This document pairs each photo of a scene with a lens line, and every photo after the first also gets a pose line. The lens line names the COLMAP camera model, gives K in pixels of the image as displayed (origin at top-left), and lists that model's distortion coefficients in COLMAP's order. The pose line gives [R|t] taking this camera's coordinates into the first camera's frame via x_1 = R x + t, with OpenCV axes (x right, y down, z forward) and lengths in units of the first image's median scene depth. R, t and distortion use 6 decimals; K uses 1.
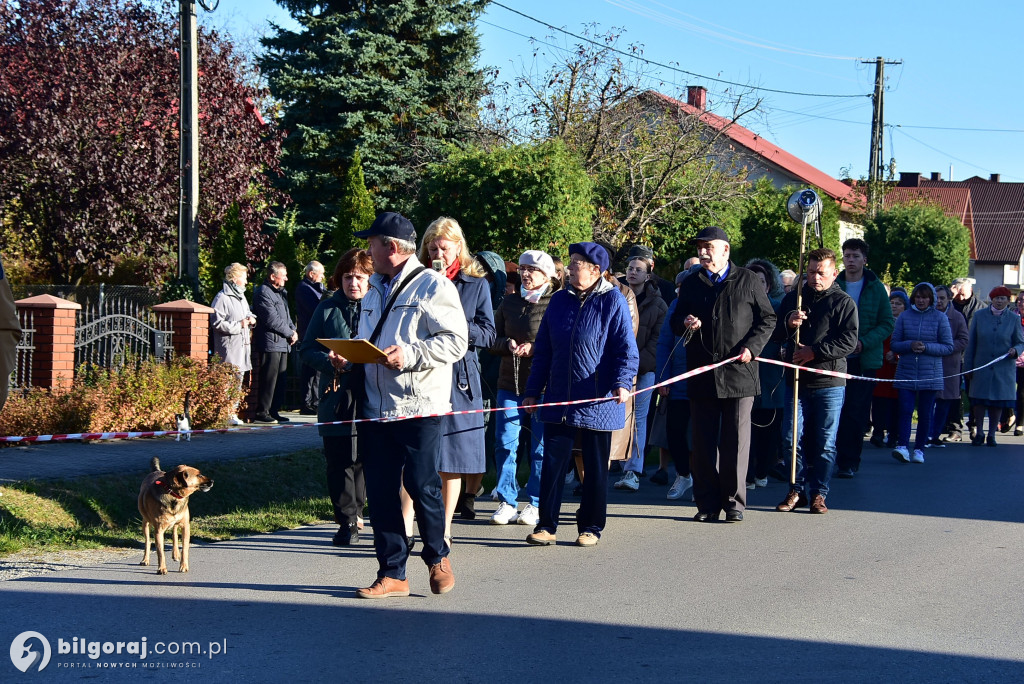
lens RADIAL K [[2761.7, 0, 537.2], [0, 2761.7, 388.3], [0, 0, 1]] dist [-0.070069, 1.988449]
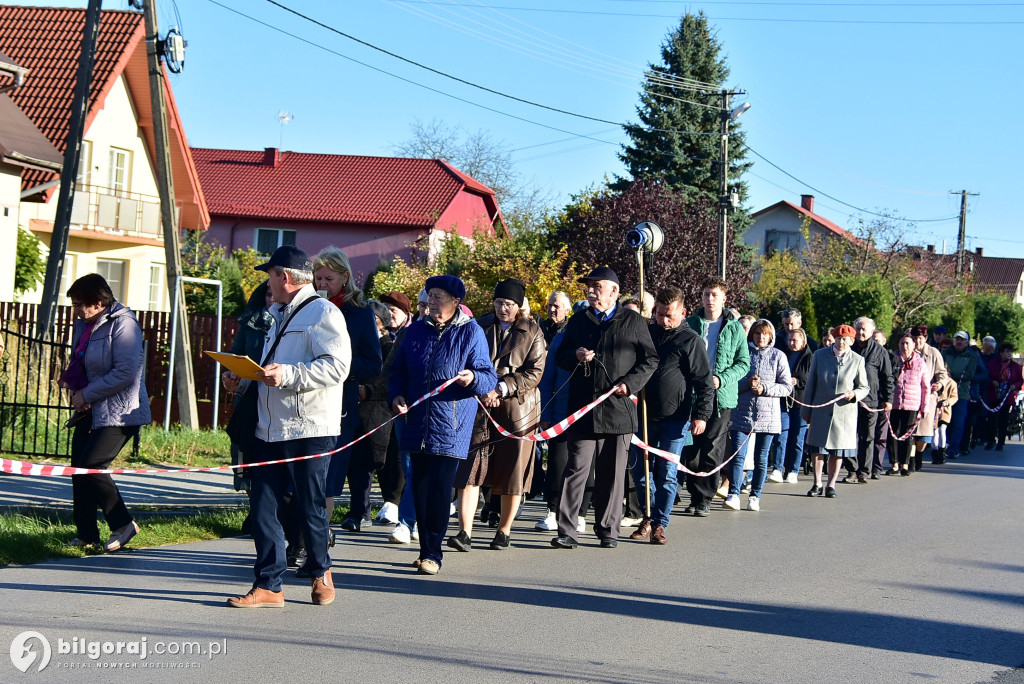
lens RADIAL K [[3229.4, 0, 532.0], [0, 3229.4, 383.6], [0, 0, 1]] dist [0.013633, 4.935768]
pose [[0.997429, 0.026034, 0.066770, -0.365317], [-0.025007, 0.999556, -0.016173, 0.026606], [-0.067161, 0.014461, 0.997637, -1.171073]]
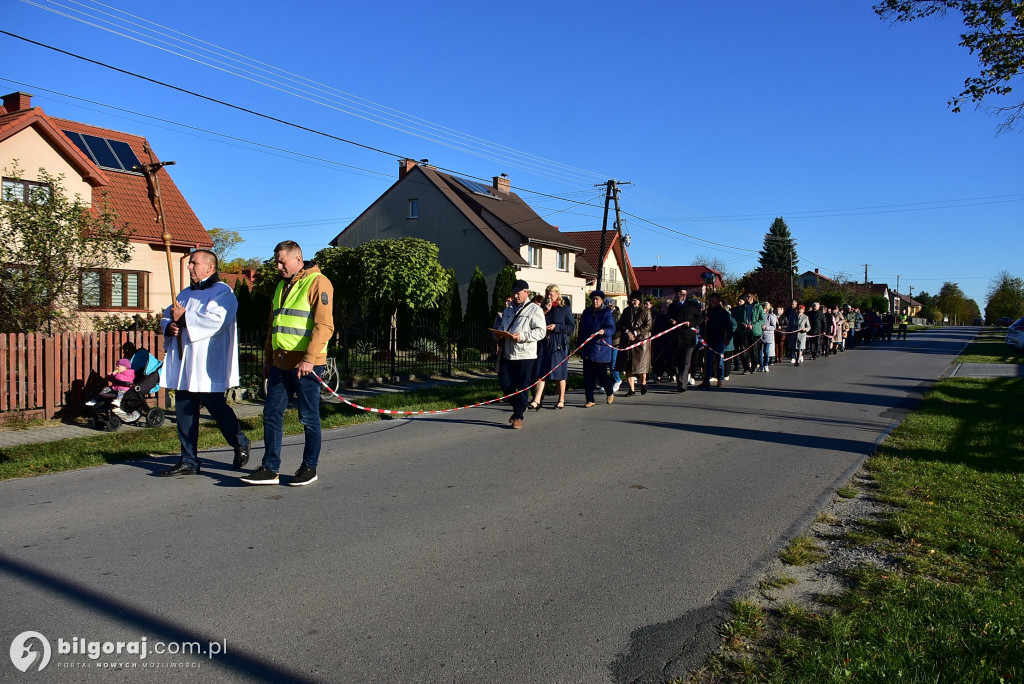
lens RADIAL K [[905.8, 0, 510.8], [0, 905.8, 343.6], [0, 0, 1]] dist [-0.012579, -0.006305]
pose [[0.983685, -0.022780, -0.178452, -0.355857], [0.022058, 0.999739, -0.006028, 0.026099], [0.178543, 0.001994, 0.983930, -1.141529]]
